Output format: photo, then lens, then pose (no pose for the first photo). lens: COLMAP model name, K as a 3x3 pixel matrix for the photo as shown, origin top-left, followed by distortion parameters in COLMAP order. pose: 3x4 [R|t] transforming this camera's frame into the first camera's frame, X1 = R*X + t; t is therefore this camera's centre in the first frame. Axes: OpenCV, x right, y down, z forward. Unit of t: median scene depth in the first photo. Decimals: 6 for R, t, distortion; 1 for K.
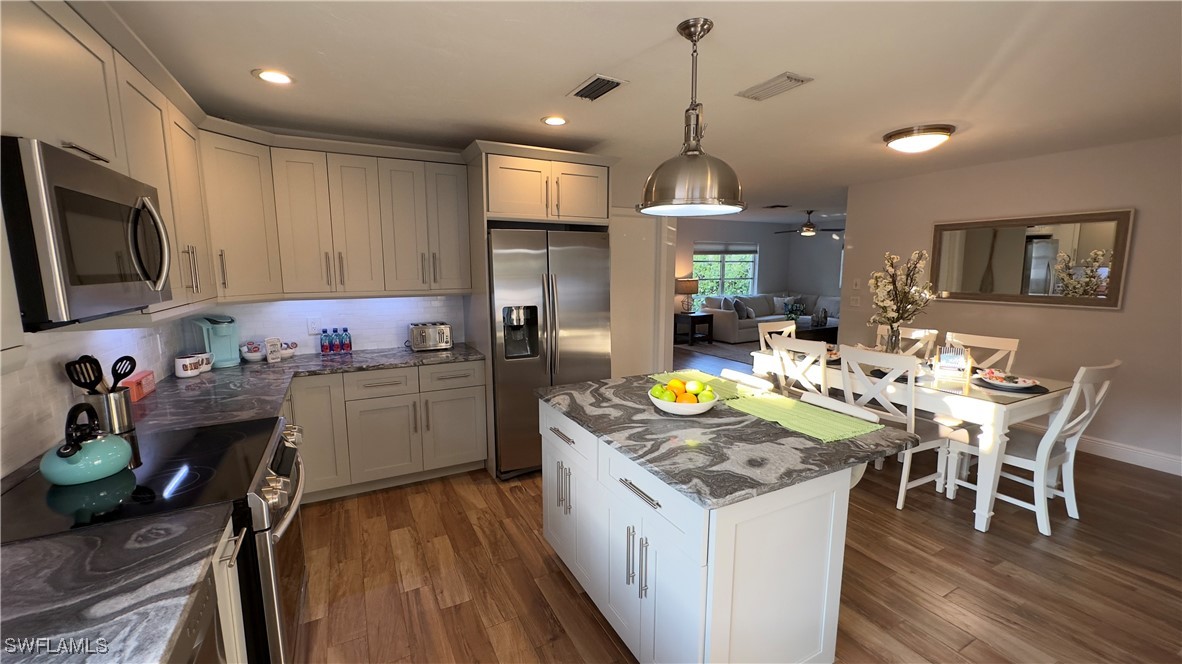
lens RADIAL K [[464.7, 0, 591.0], [0, 464.7, 332.0], [0, 0, 1]] dist [-0.000347, -0.000016]
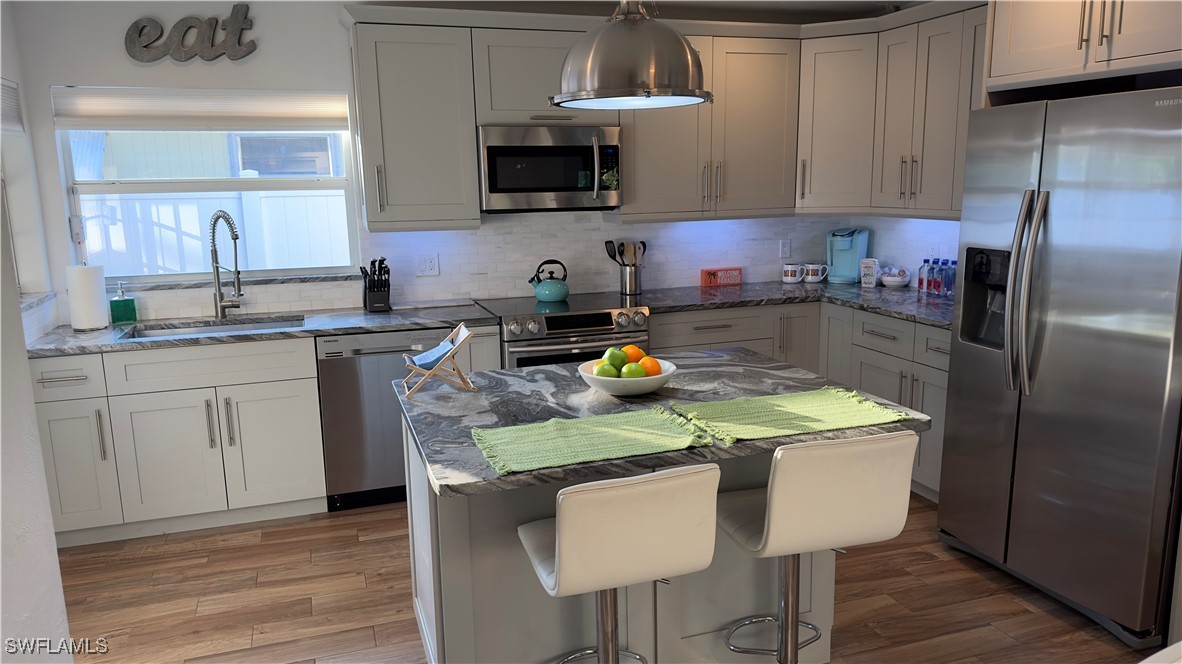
lens RADIAL K [[826.5, 0, 591.0], [0, 826.5, 332.0], [0, 0, 1]] dist [0.004945, -0.000741]
pose [[-0.153912, 0.183736, -0.970851, 1.154809], [-0.121047, 0.971652, 0.203077, -0.133762], [0.980642, 0.148775, -0.127309, 0.902961]]
